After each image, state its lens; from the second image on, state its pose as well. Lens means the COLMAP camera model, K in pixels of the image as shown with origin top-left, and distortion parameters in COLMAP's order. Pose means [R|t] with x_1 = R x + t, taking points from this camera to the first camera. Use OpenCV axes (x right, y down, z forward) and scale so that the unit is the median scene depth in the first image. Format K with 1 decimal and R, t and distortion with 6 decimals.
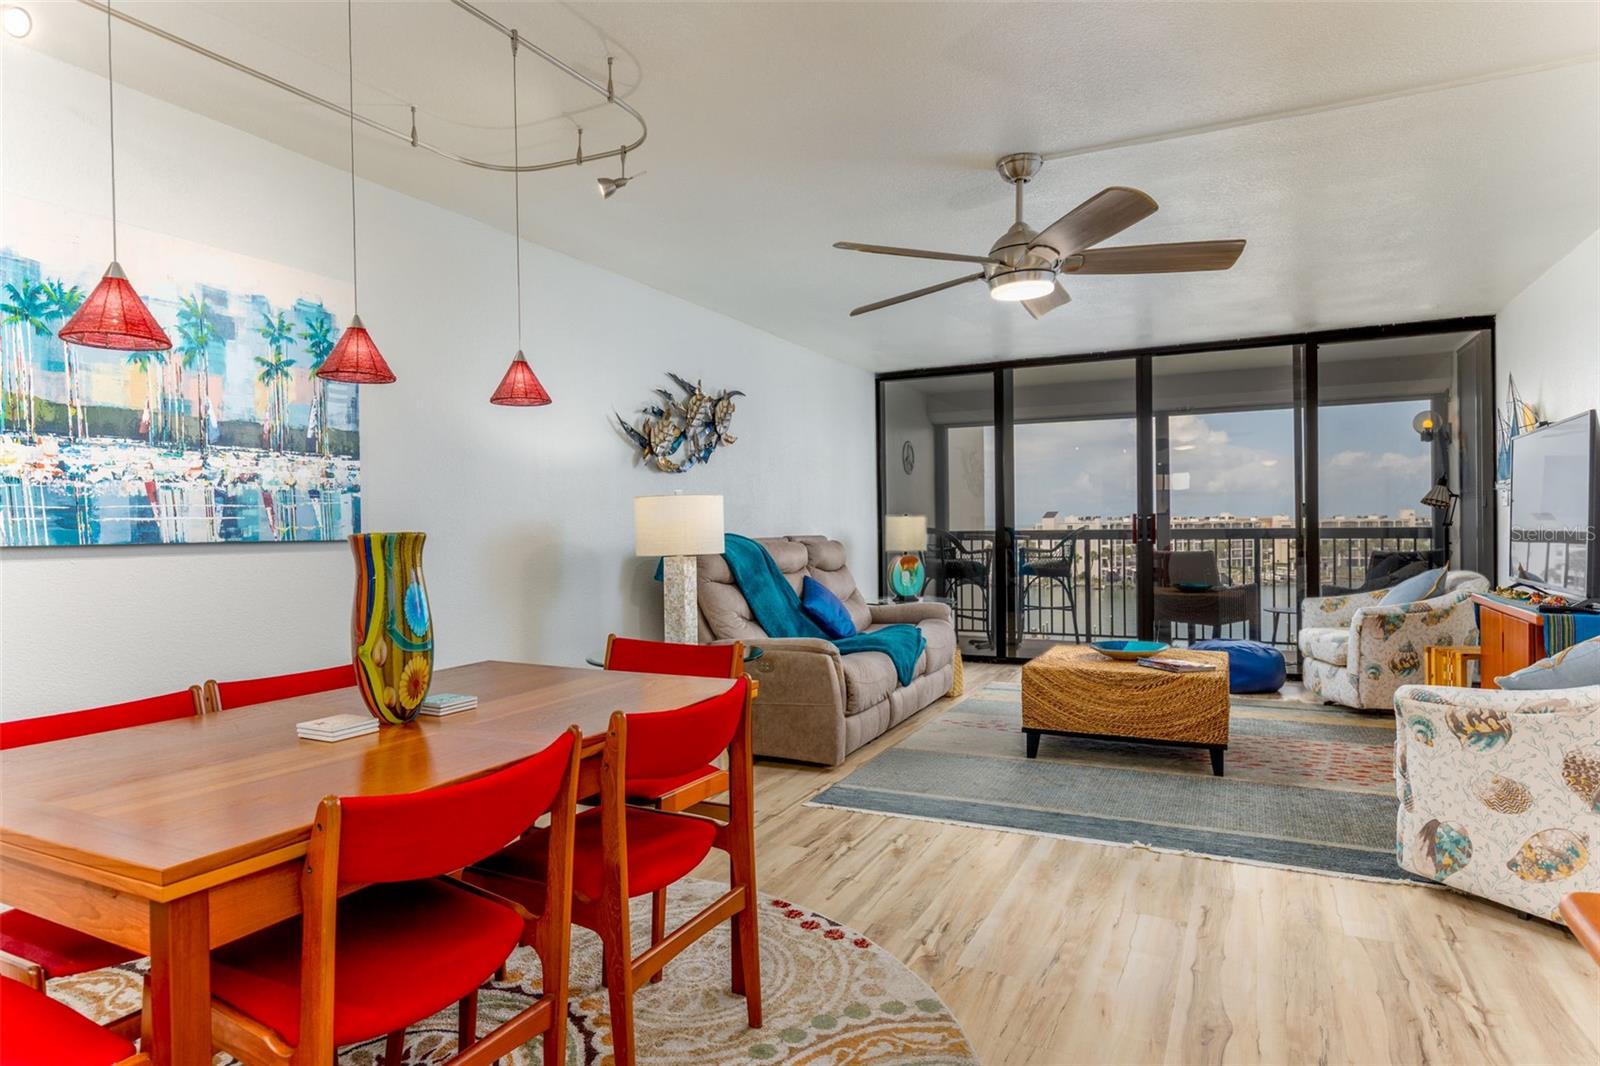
lens RADIAL K [[930.2, 0, 800.1], [0, 930.2, 515.9], [0, 0, 1]] dist [0.002300, -0.000158]
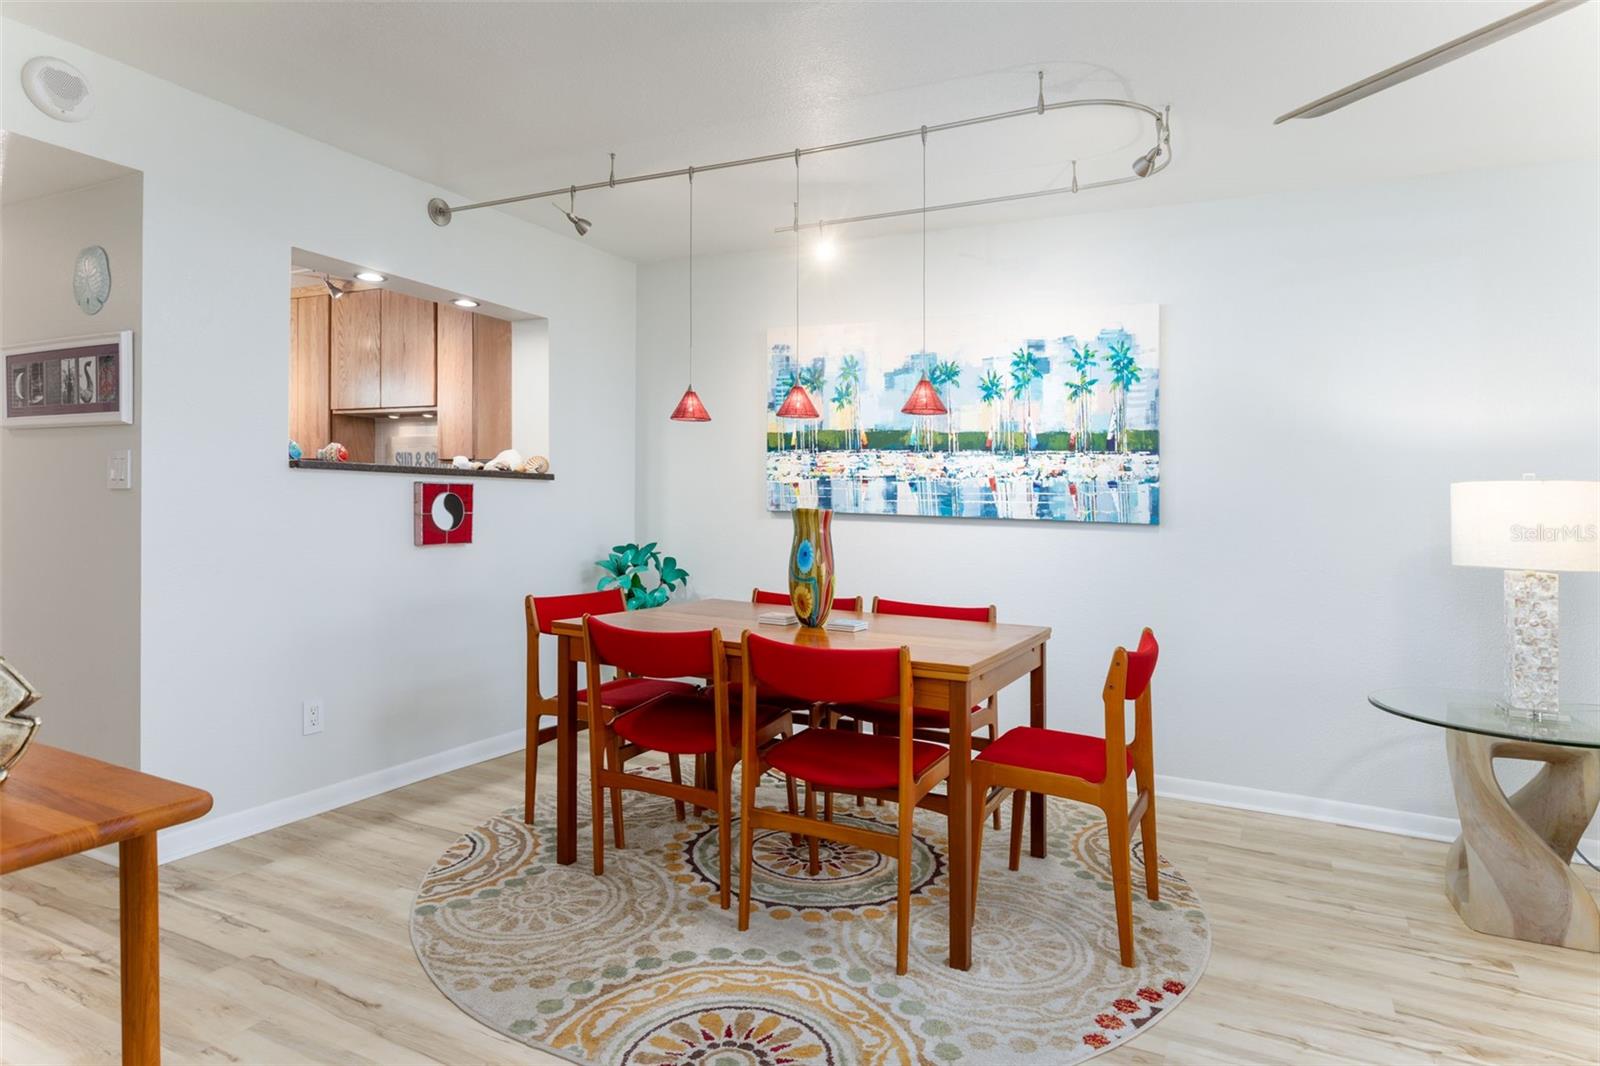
lens RADIAL K [[903.0, 0, 801.6], [0, 903.0, 508.3], [0, 0, 1]] dist [-0.000737, -0.000558]
pose [[-0.017846, 0.017874, -0.999681, 0.747555], [-0.017727, 0.999677, 0.018191, -0.007433], [0.999684, 0.018046, -0.017524, 0.670242]]
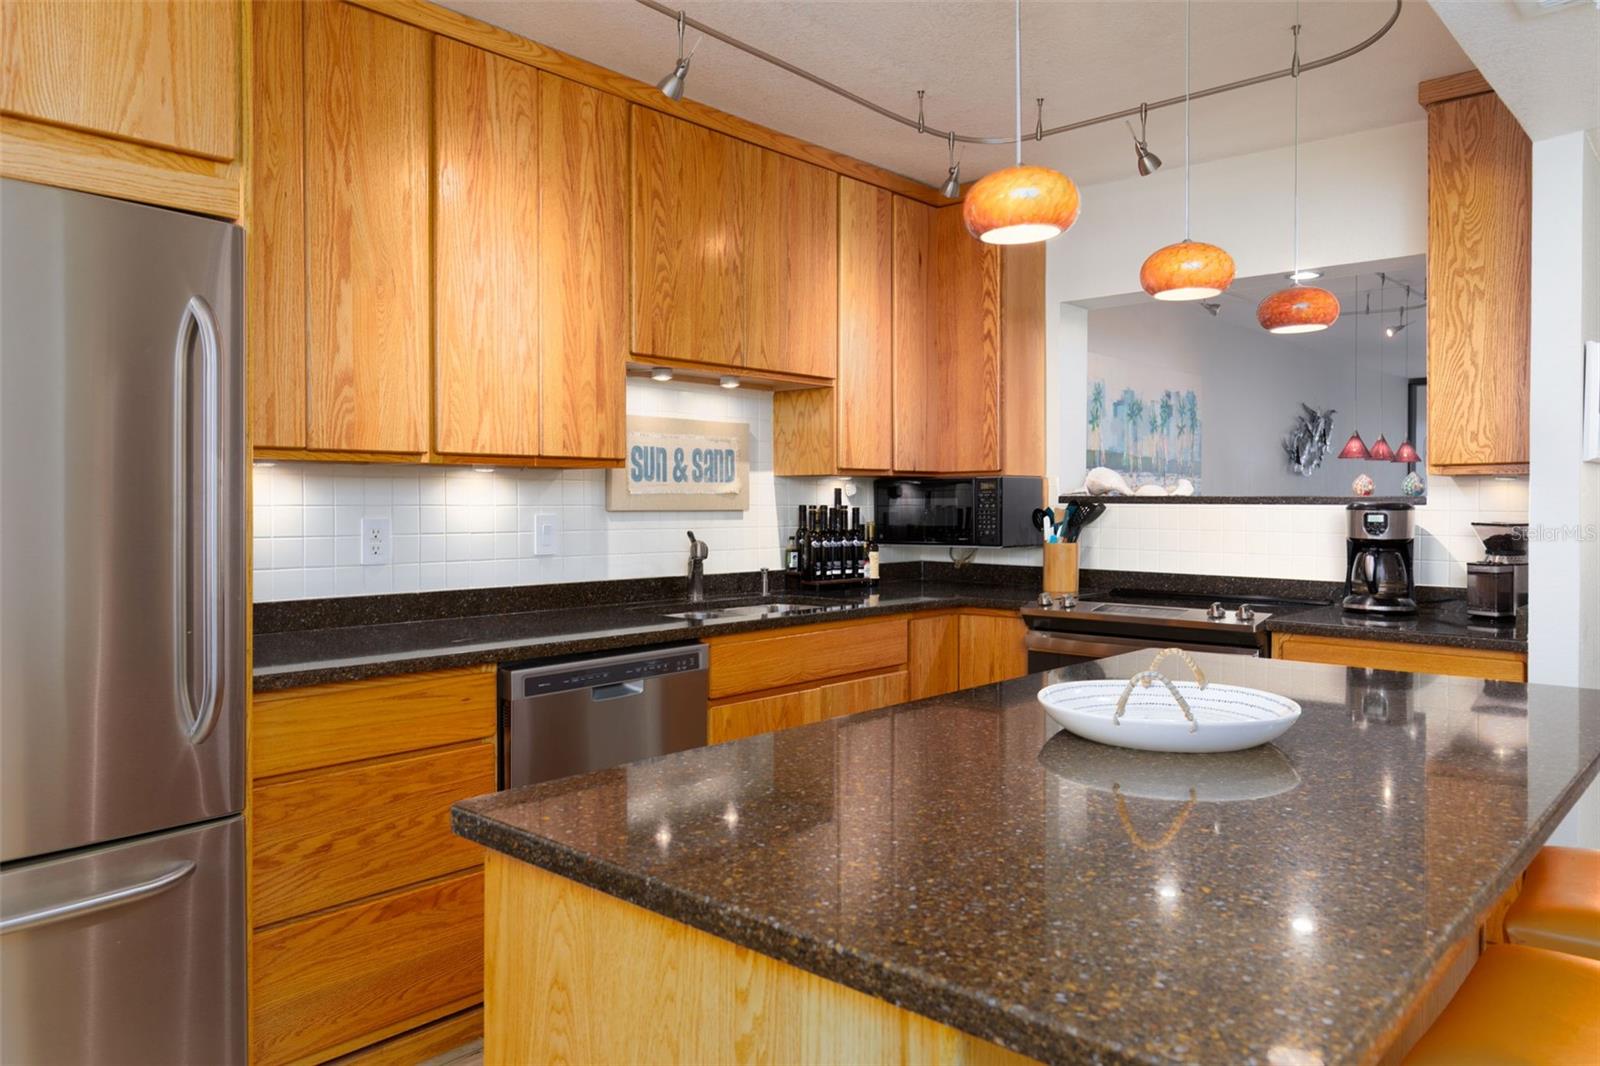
lens RADIAL K [[1092.8, 0, 799.9], [0, 1092.8, 522.4], [0, 0, 1]] dist [0.001352, 0.000260]
pose [[0.958861, 0.012681, -0.283591, -0.716084], [-0.005851, 0.999672, 0.024918, -0.025355], [0.283815, -0.022233, 0.958621, -1.383266]]
